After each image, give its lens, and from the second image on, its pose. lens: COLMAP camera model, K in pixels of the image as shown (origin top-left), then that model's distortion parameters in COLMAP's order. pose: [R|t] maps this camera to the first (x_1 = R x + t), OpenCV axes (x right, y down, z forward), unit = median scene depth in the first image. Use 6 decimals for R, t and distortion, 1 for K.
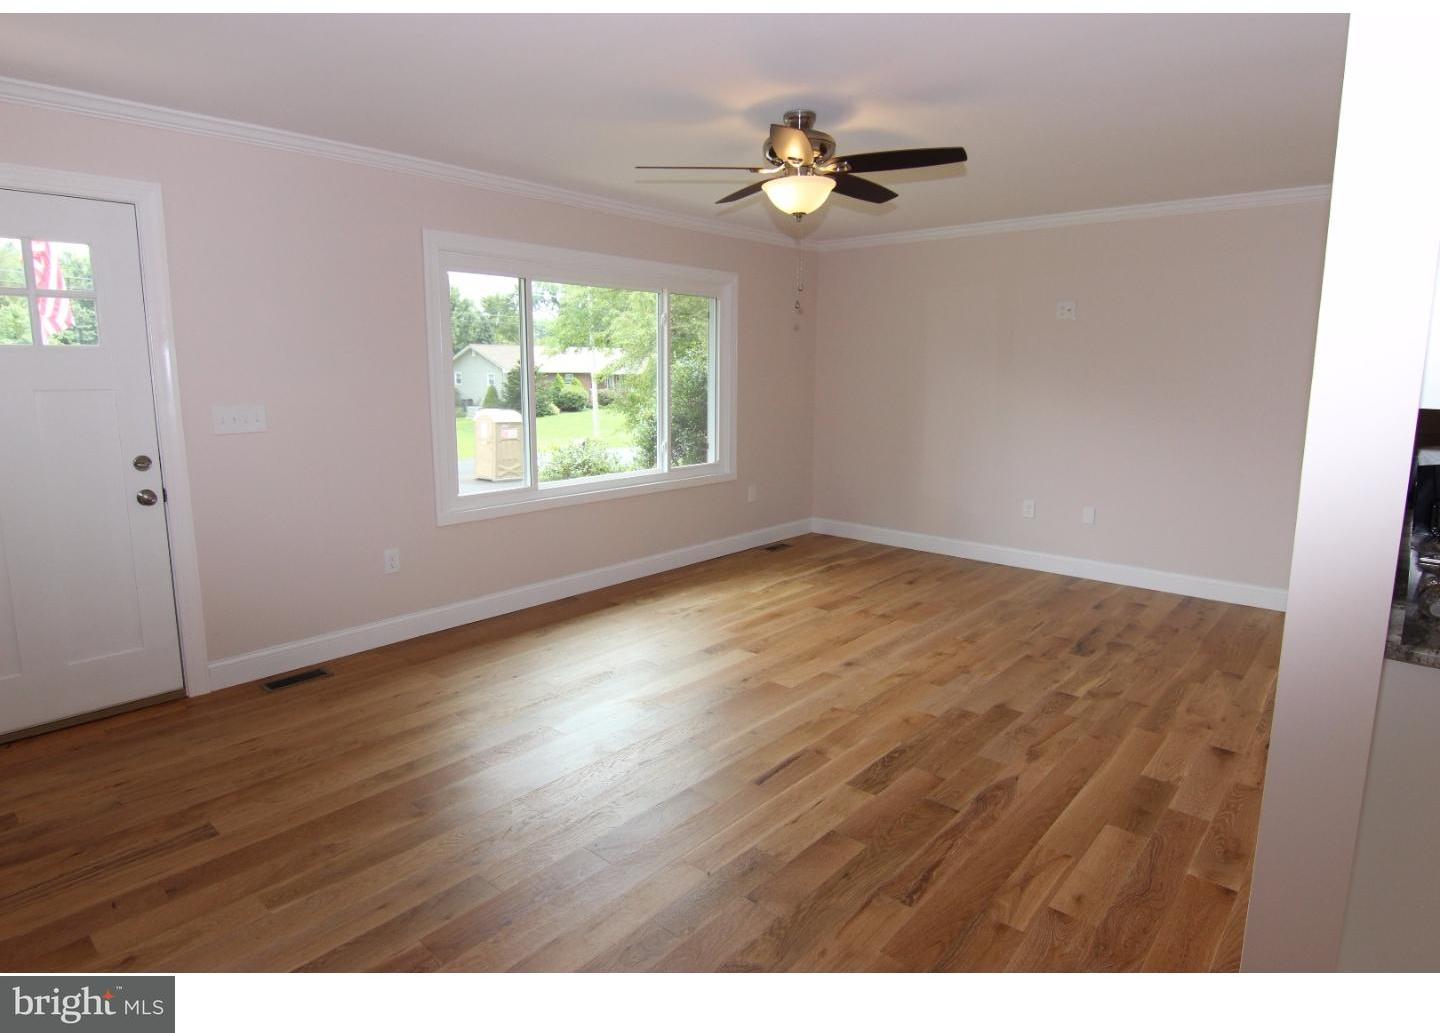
lens RADIAL K [[810.2, 0, 721.5], [0, 810.2, 511.5], [0, 0, 1]] dist [0.001301, -0.001757]
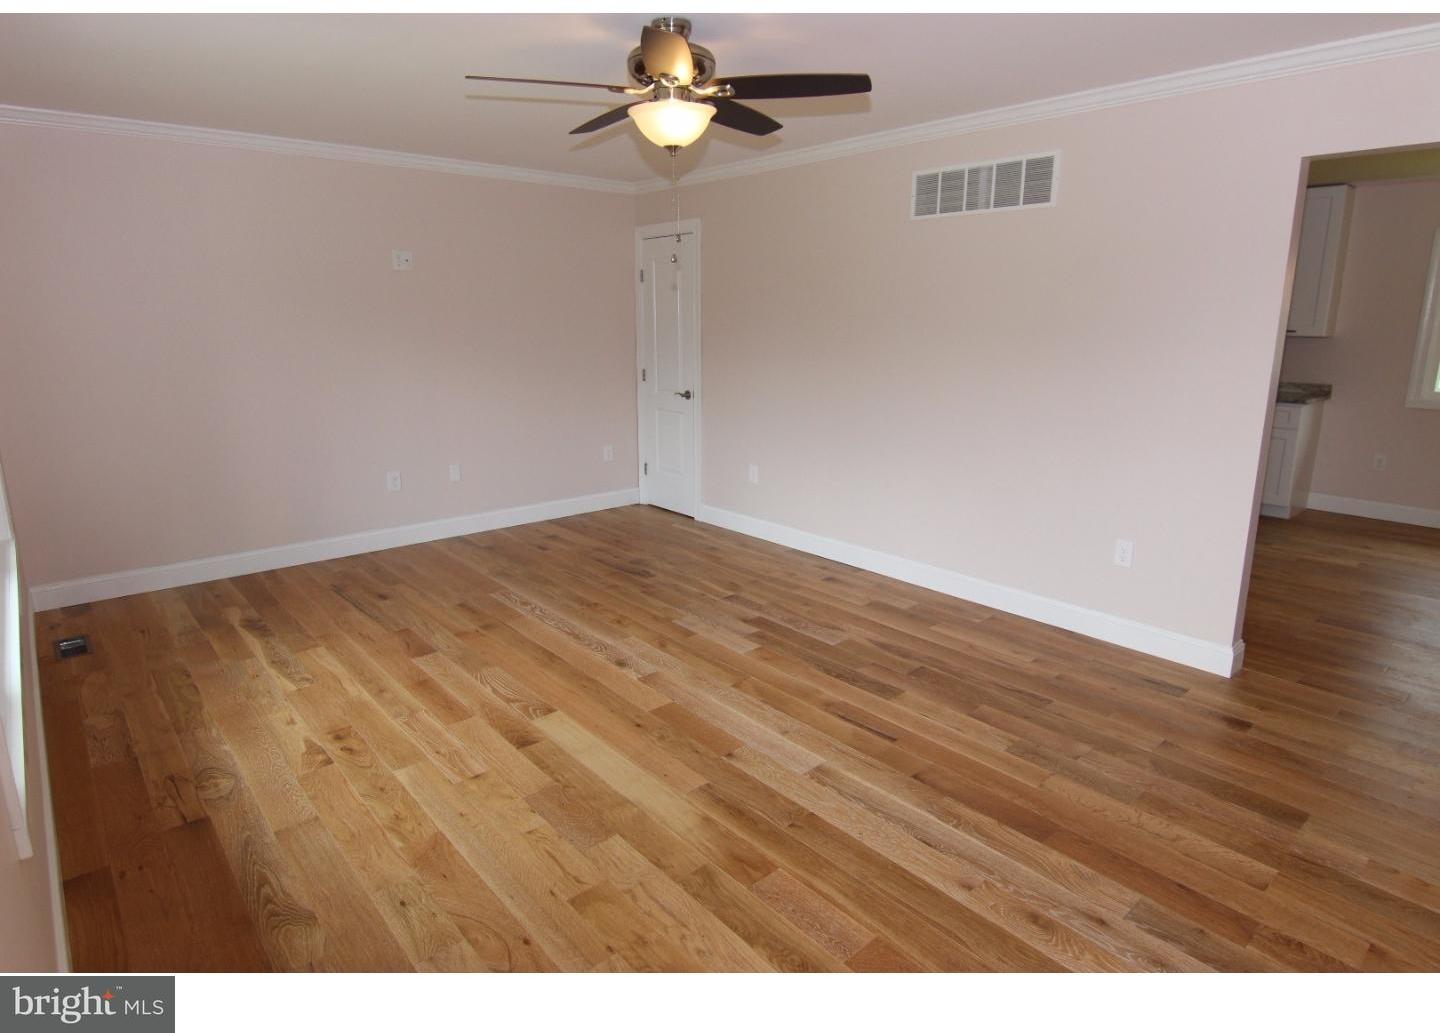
lens RADIAL K [[810.2, 0, 723.2], [0, 810.2, 513.0], [0, 0, 1]] dist [0.001301, -0.001757]
pose [[0.132112, -0.245908, 0.960248, -0.666521], [0.177569, 0.958940, 0.221143, -0.155074], [-0.975200, 0.141294, 0.170353, 0.727257]]
